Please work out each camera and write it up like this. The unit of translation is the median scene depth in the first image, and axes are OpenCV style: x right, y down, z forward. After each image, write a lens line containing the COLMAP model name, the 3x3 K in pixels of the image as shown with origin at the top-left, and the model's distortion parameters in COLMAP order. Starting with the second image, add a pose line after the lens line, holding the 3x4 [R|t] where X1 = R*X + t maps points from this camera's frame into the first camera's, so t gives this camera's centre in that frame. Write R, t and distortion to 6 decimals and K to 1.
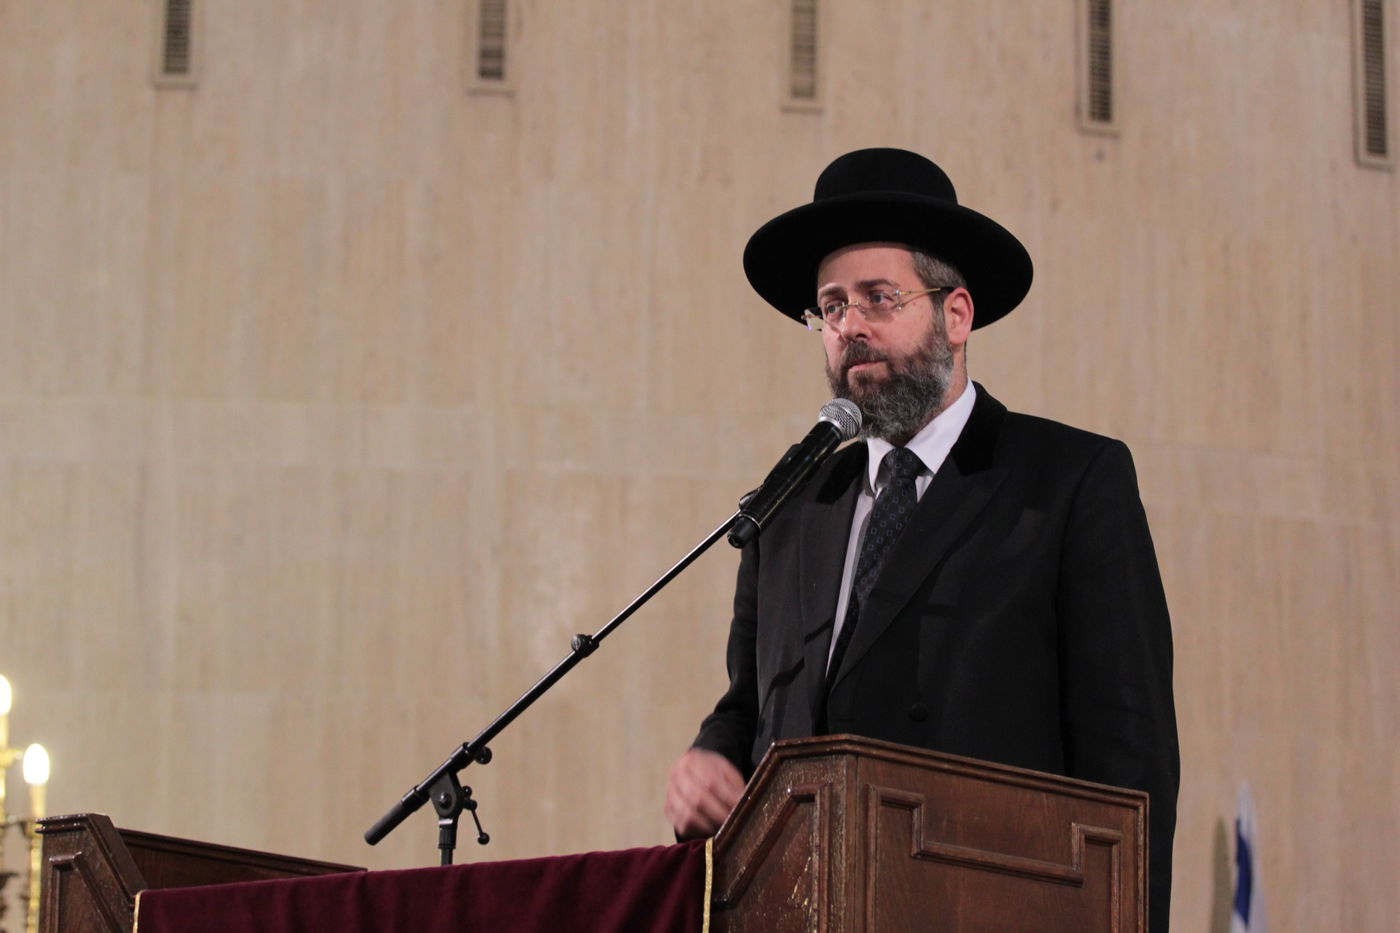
lens RADIAL K [[4648.6, 0, 698.6], [0, 4648.6, 468.5], [0, 0, 1]] dist [-0.179451, 0.000000]
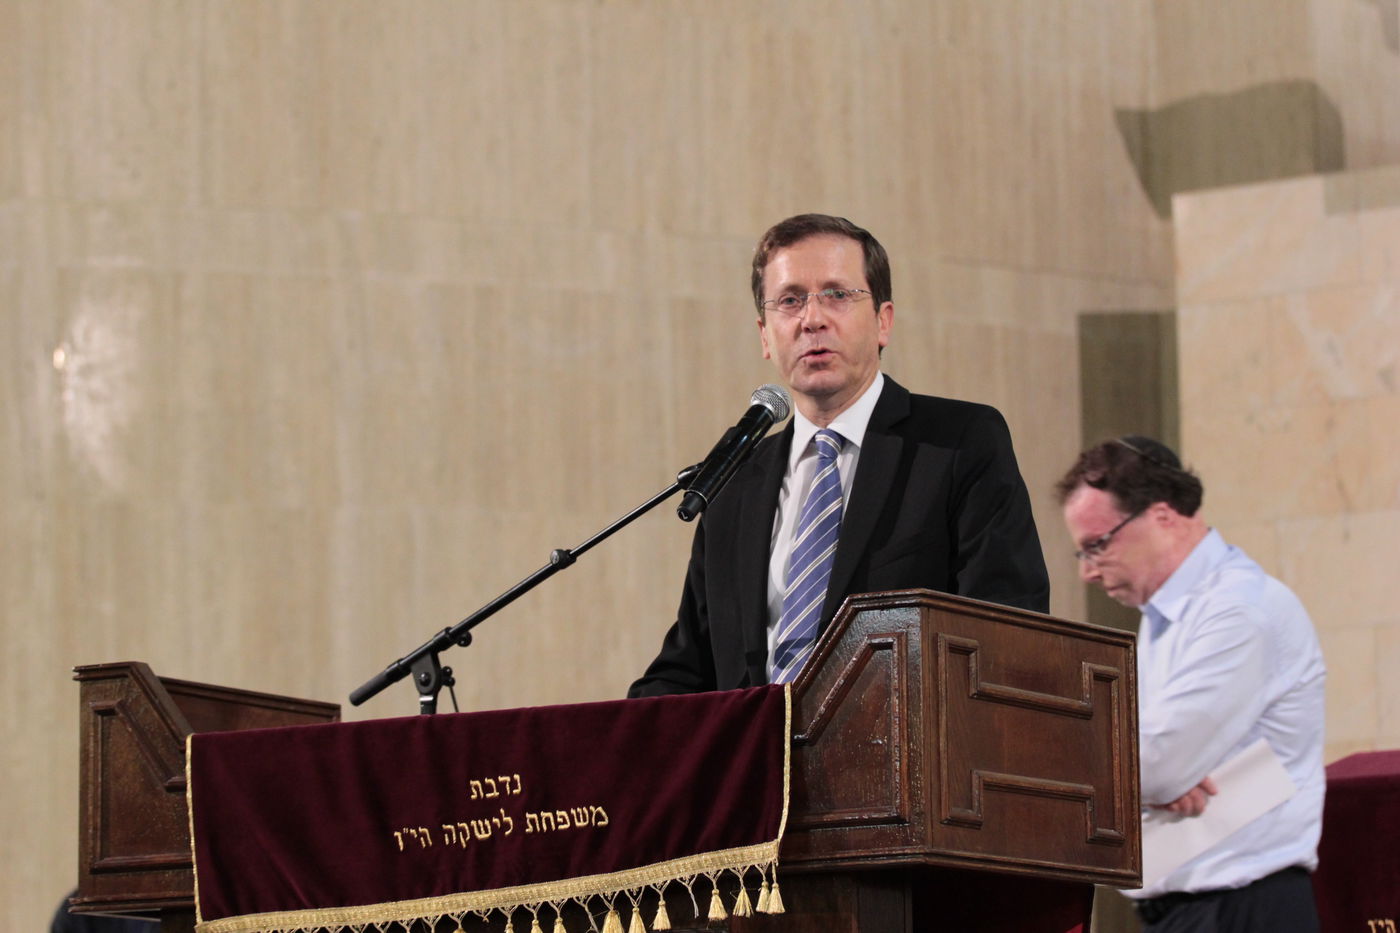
lens RADIAL K [[4909.2, 0, 698.5], [0, 4909.2, 462.7], [0, 0, 1]] dist [-0.070831, 0.000000]
pose [[0.989200, -0.008573, 0.146319, -0.169476], [0.001276, 0.998754, 0.049889, -0.027958], [-0.146565, -0.049164, 0.987979, -0.136085]]
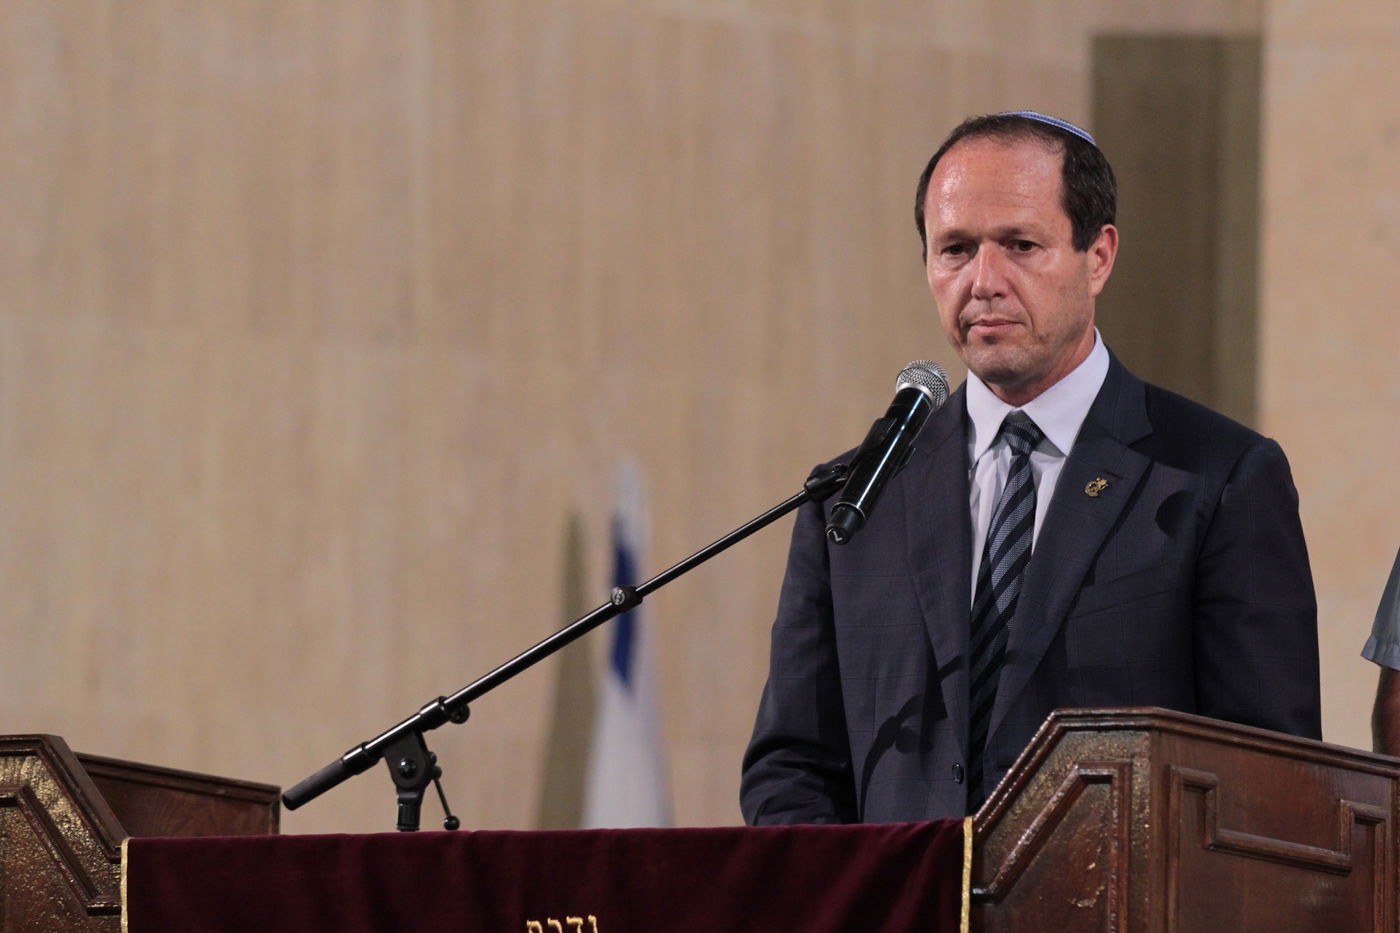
lens RADIAL K [[9263.5, 0, 705.6], [0, 9263.5, 475.1], [0, 0, 1]] dist [2.145872, 0.000000]
pose [[0.978350, 0.028942, 0.204926, -0.353617], [-0.048593, 0.994617, 0.091517, -0.121988], [-0.201174, -0.099493, 0.974490, -0.576864]]
